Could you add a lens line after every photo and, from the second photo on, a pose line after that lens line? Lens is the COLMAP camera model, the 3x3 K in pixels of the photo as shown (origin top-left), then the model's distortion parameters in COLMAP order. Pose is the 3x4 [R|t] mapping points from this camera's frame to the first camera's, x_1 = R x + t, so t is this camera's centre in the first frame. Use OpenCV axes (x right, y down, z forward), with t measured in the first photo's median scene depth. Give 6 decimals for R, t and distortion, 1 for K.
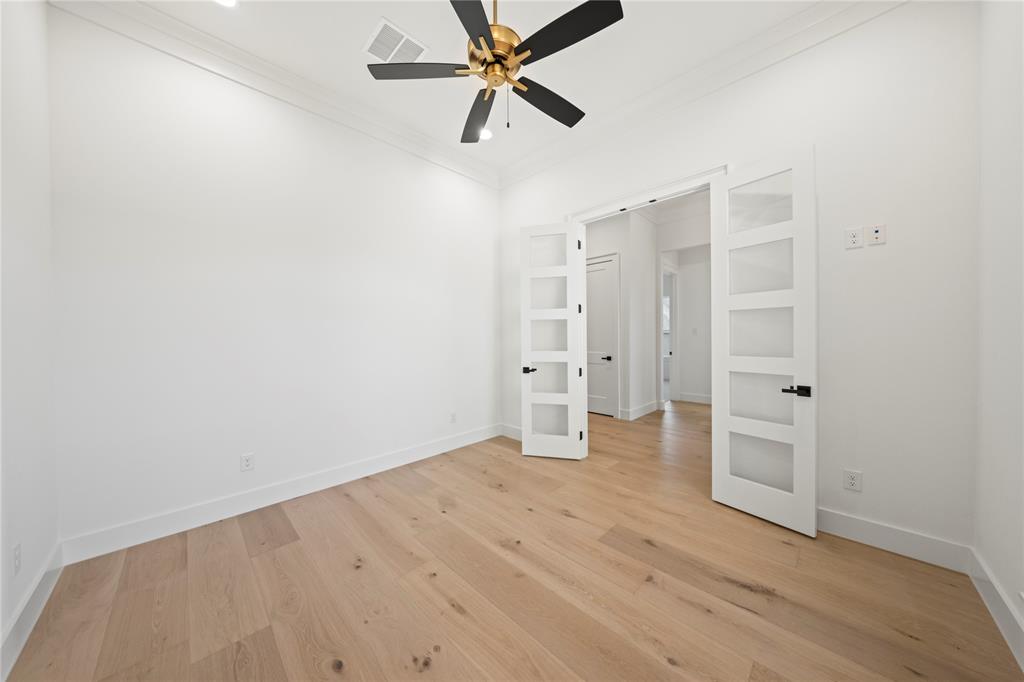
lens RADIAL K [[328.7, 0, 510.4], [0, 328.7, 344.9], [0, 0, 1]] dist [-0.000351, -0.000041]
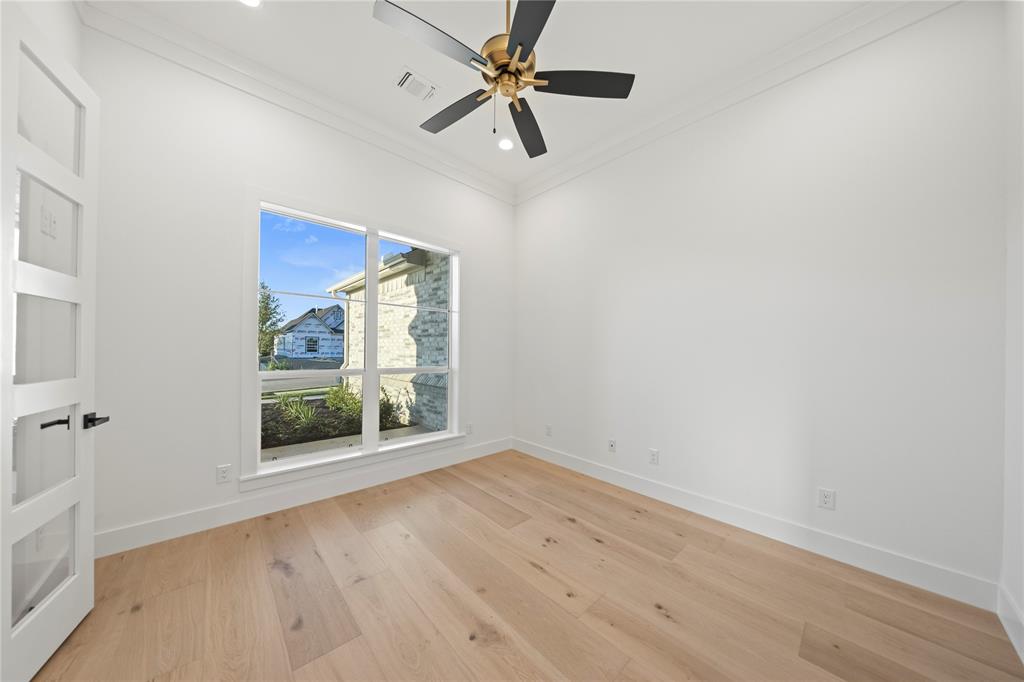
lens RADIAL K [[328.7, 0, 510.4], [0, 328.7, 344.9], [0, 0, 1]] dist [-0.000351, -0.000041]
pose [[-0.998588, -0.003367, 0.053013, -0.103395], [-0.003218, 0.999991, 0.002899, -0.036261], [-0.053022, 0.002724, -0.998590, 1.902178]]
